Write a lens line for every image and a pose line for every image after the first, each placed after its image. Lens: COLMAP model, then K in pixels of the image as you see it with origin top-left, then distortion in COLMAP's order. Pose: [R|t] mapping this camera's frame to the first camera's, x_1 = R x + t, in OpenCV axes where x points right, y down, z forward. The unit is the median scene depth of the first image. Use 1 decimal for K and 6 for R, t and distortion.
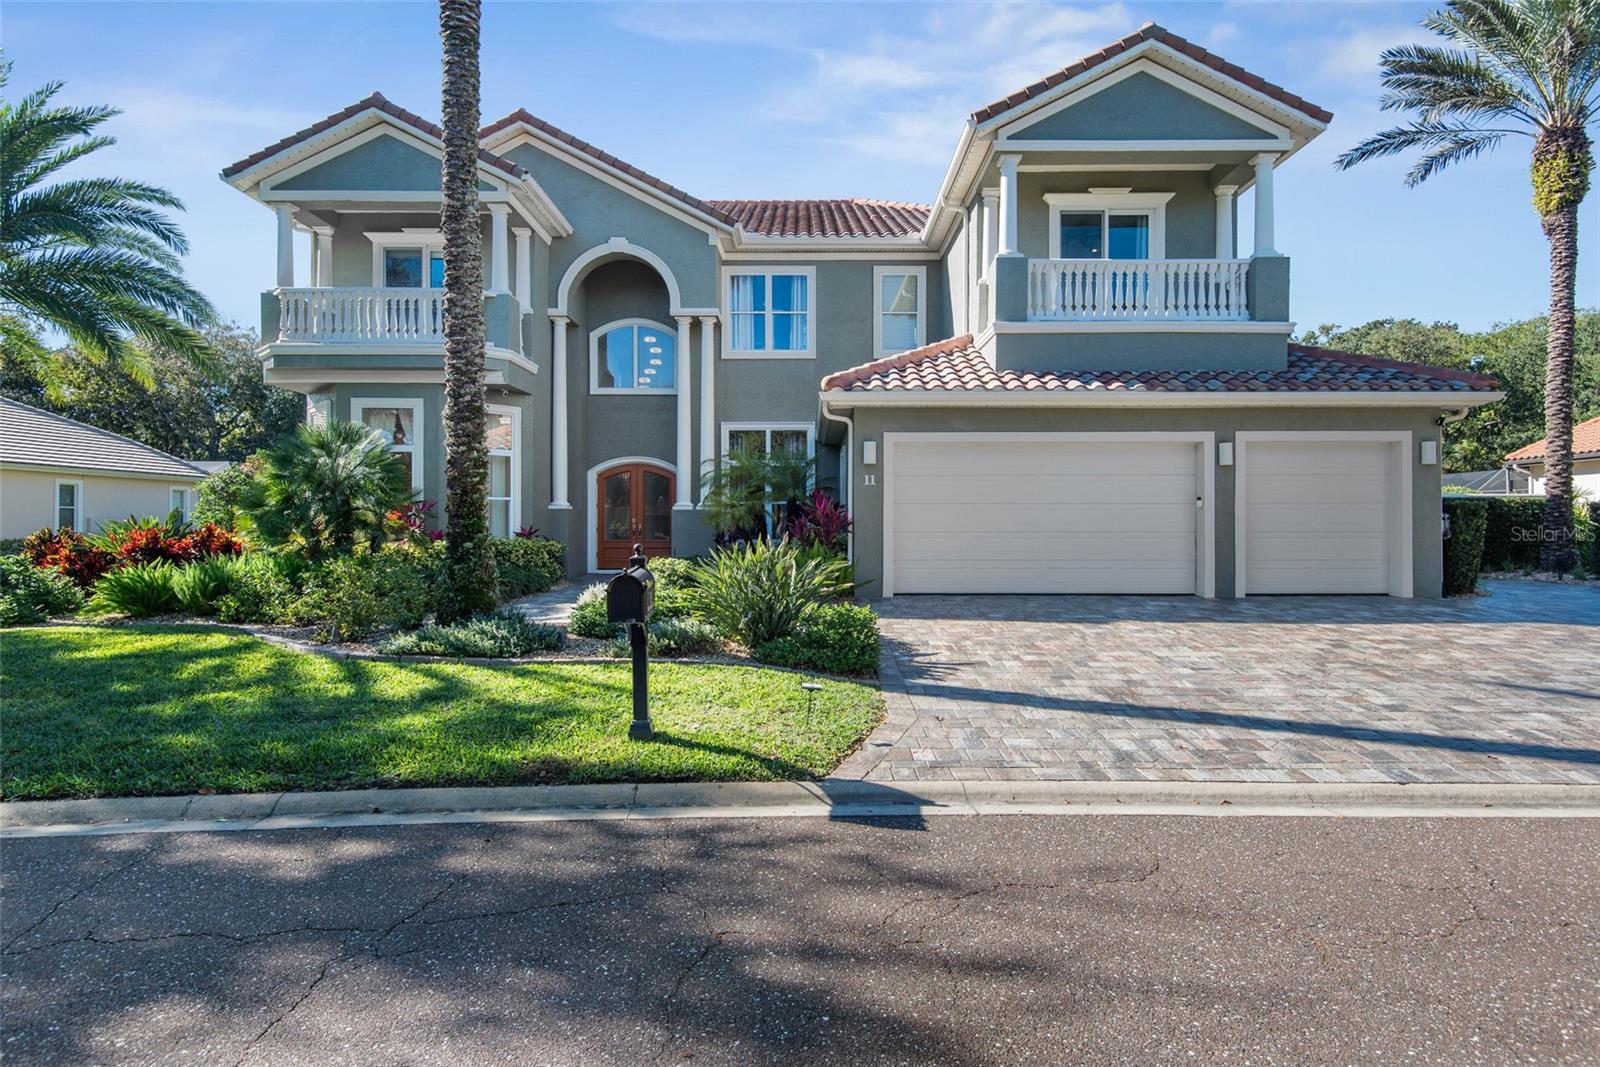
lens RADIAL K [[841.8, 0, 800.0], [0, 841.8, 533.5], [0, 0, 1]] dist [0.009358, 0.000098]
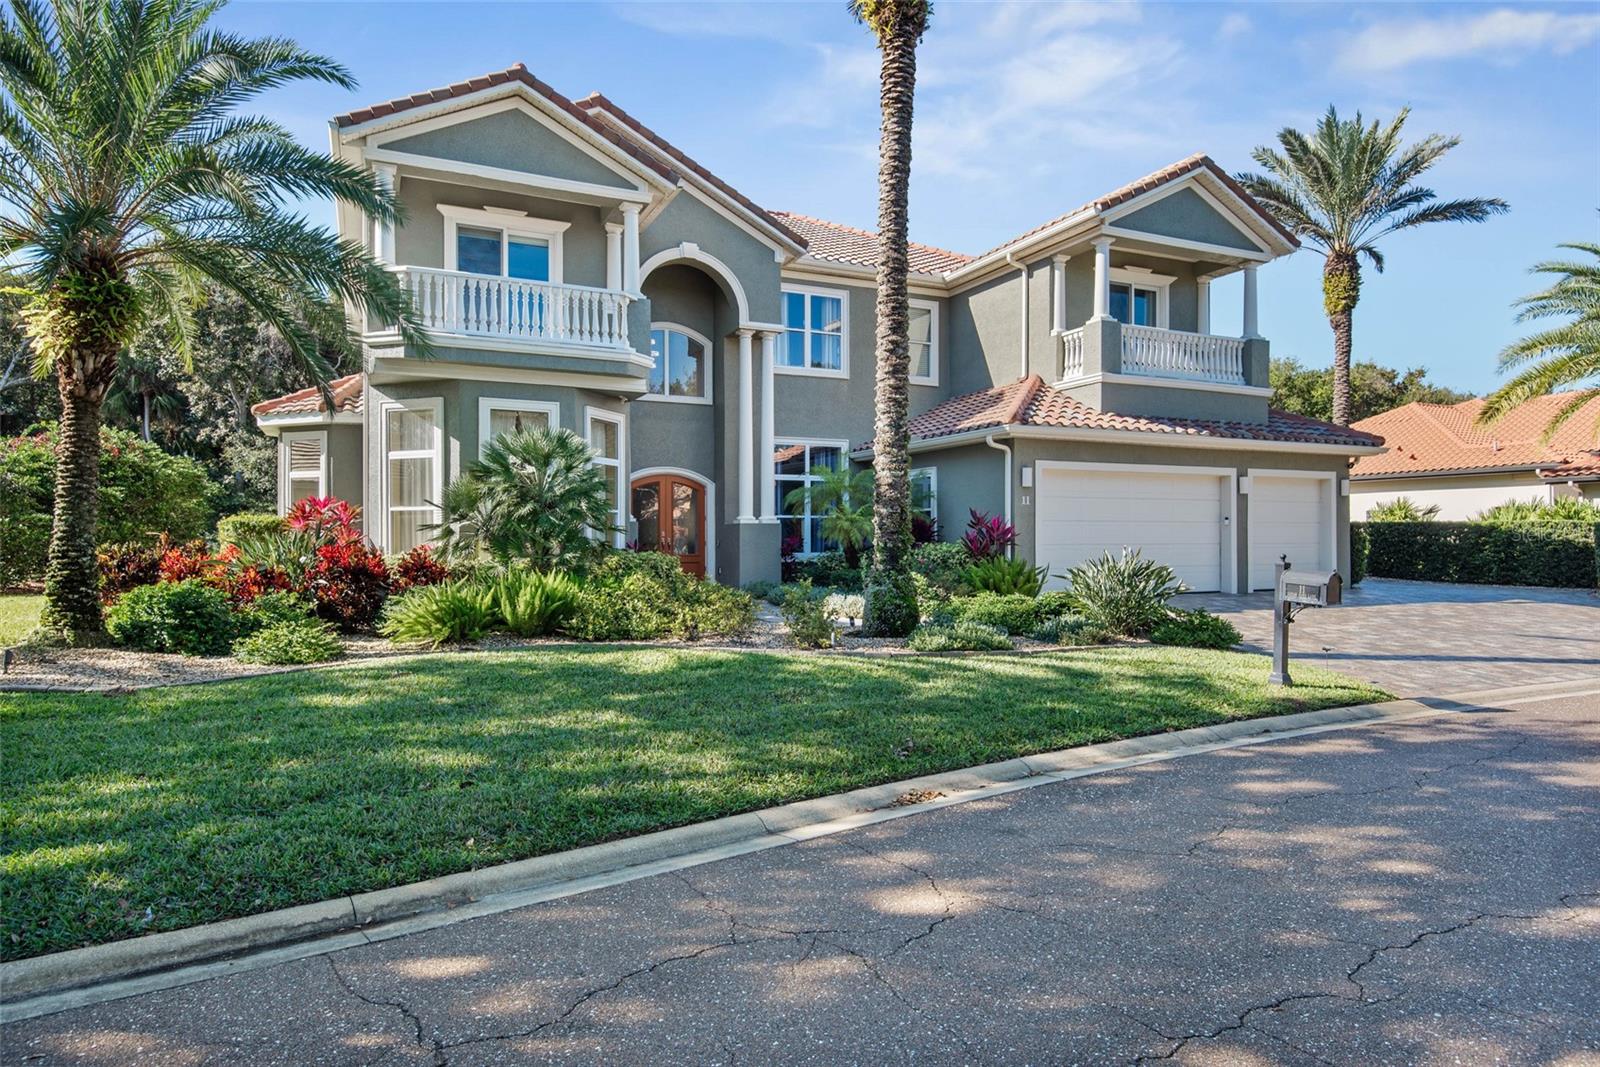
lens RADIAL K [[965.5, 0, 800.0], [0, 965.5, 533.5], [0, 0, 1]] dist [0.026494, 0.000232]
pose [[0.904953, 0.001895, 0.425508, -0.611343], [0.003166, 0.999932, -0.011185, -0.003110], [-0.425500, 0.011469, 0.904886, -0.064788]]
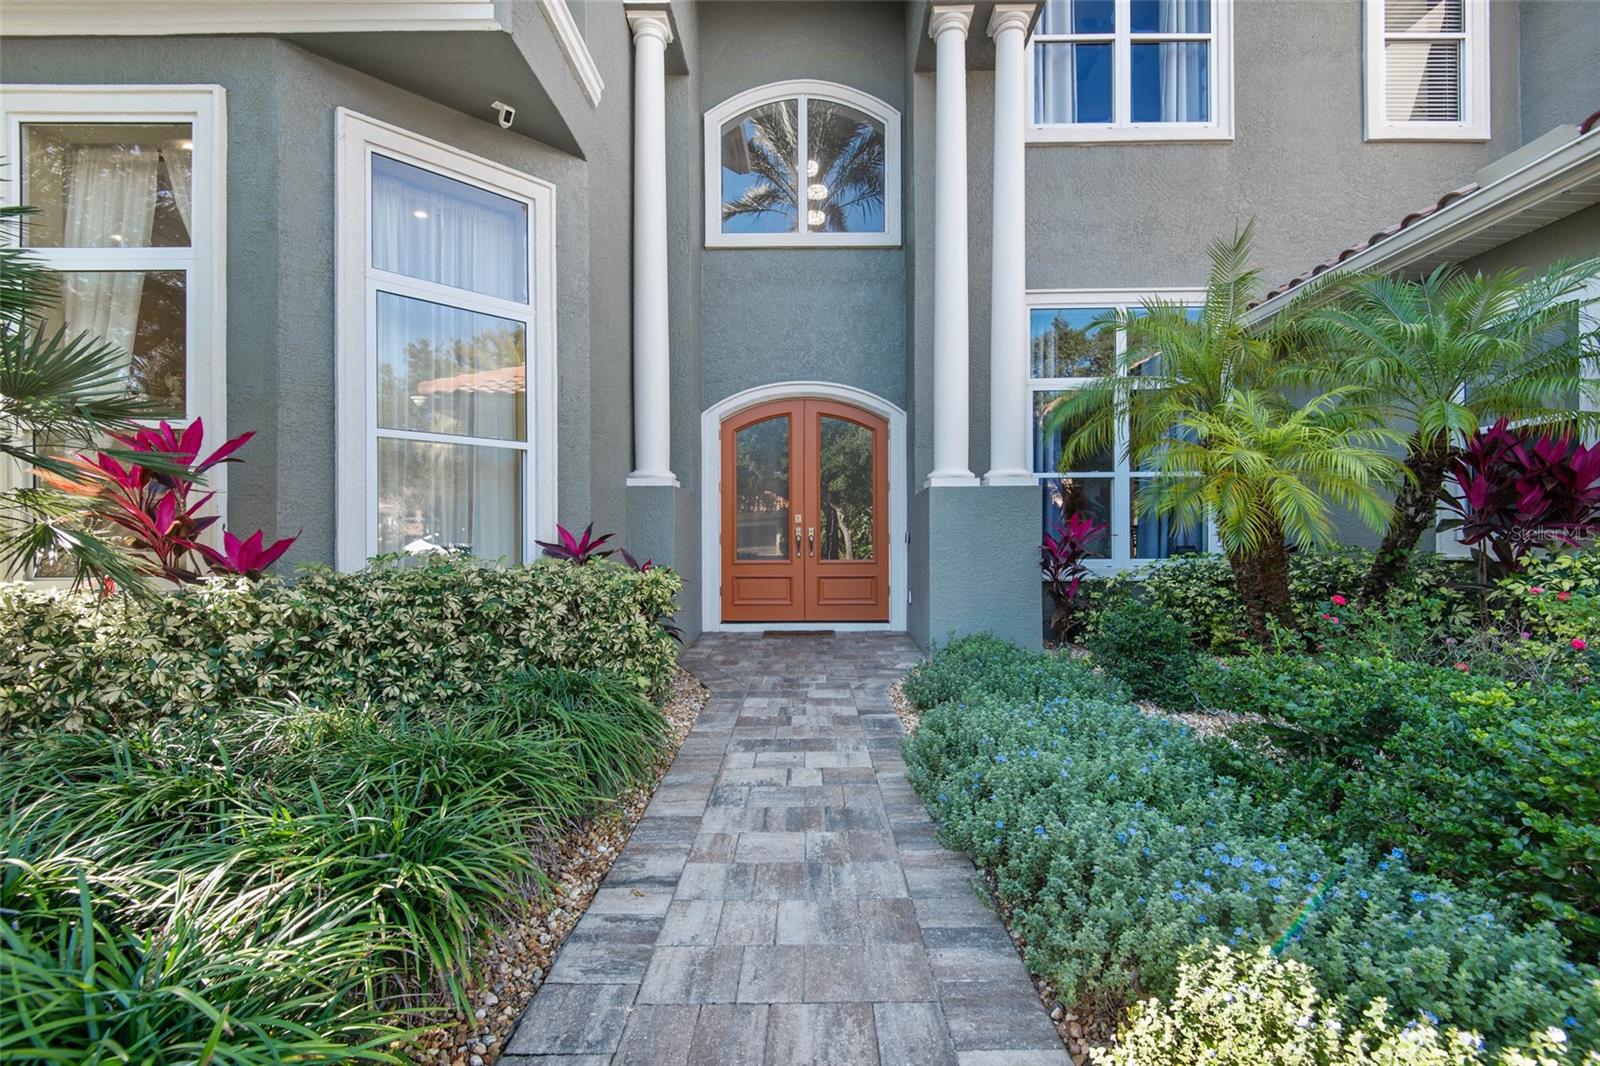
lens RADIAL K [[749.6, 0, 800.0], [0, 749.6, 533.0], [0, 0, 1]] dist [0.026450, -0.000429]
pose [[0.999952, -0.004750, -0.008544, -0.225812], [0.004594, 0.999826, -0.018101, 0.000463], [0.008628, 0.018061, 0.999800, 0.682286]]
